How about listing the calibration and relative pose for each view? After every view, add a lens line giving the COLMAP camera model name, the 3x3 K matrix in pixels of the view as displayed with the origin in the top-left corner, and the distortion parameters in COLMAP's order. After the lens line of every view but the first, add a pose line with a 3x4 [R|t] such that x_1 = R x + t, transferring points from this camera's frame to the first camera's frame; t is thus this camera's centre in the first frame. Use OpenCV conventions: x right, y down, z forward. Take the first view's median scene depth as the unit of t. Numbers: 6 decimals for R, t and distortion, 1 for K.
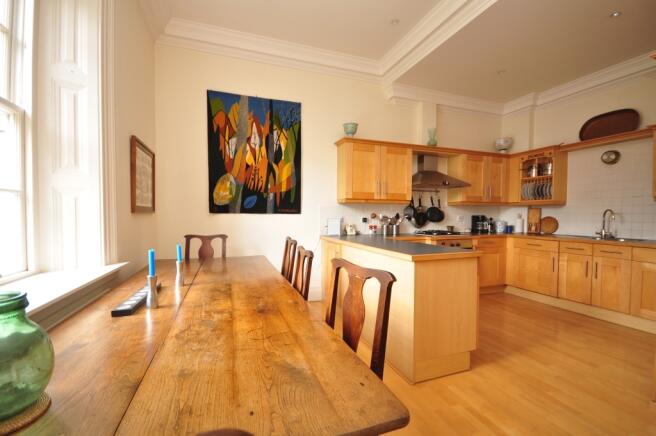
lens RADIAL K [[285.8, 0, 326.3], [0, 285.8, 224.3], [0, 0, 1]] dist [-0.001319, -0.004222]
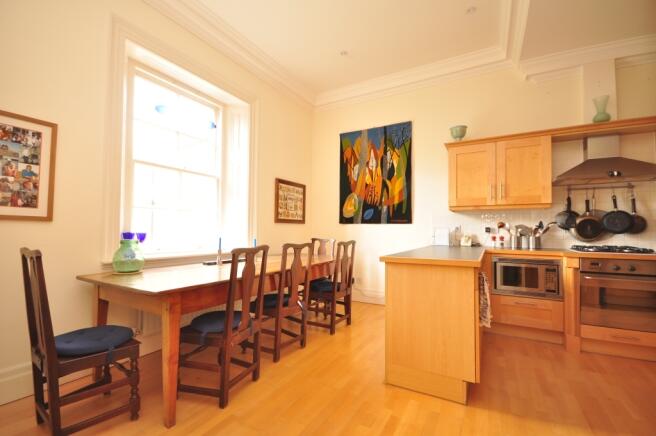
lens RADIAL K [[285.8, 0, 325.9], [0, 285.8, 223.0], [0, 0, 1]] dist [-0.001319, -0.004222]
pose [[0.647119, -0.019315, -0.762144, 0.503169], [-0.029319, 0.998309, -0.050195, 0.023068], [0.761825, 0.054827, 0.645459, 0.077699]]
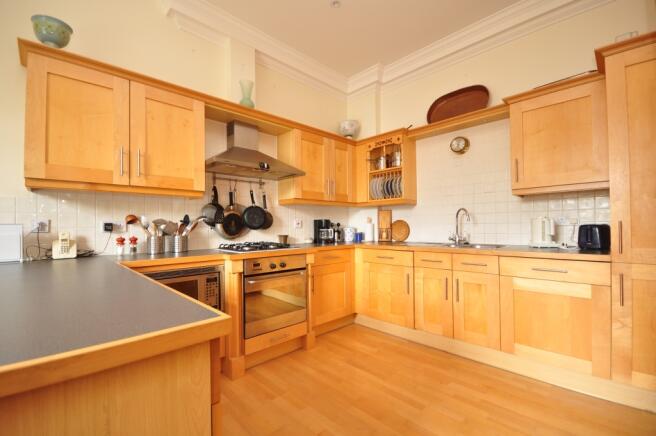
lens RADIAL K [[285.8, 0, 328.3], [0, 285.8, 224.3], [0, 0, 1]] dist [-0.001319, -0.004222]
pose [[0.908174, -0.010448, 0.418462, 0.294160], [0.027844, 0.998982, -0.035487, 0.009088], [-0.417665, 0.043880, 0.907541, 0.398706]]
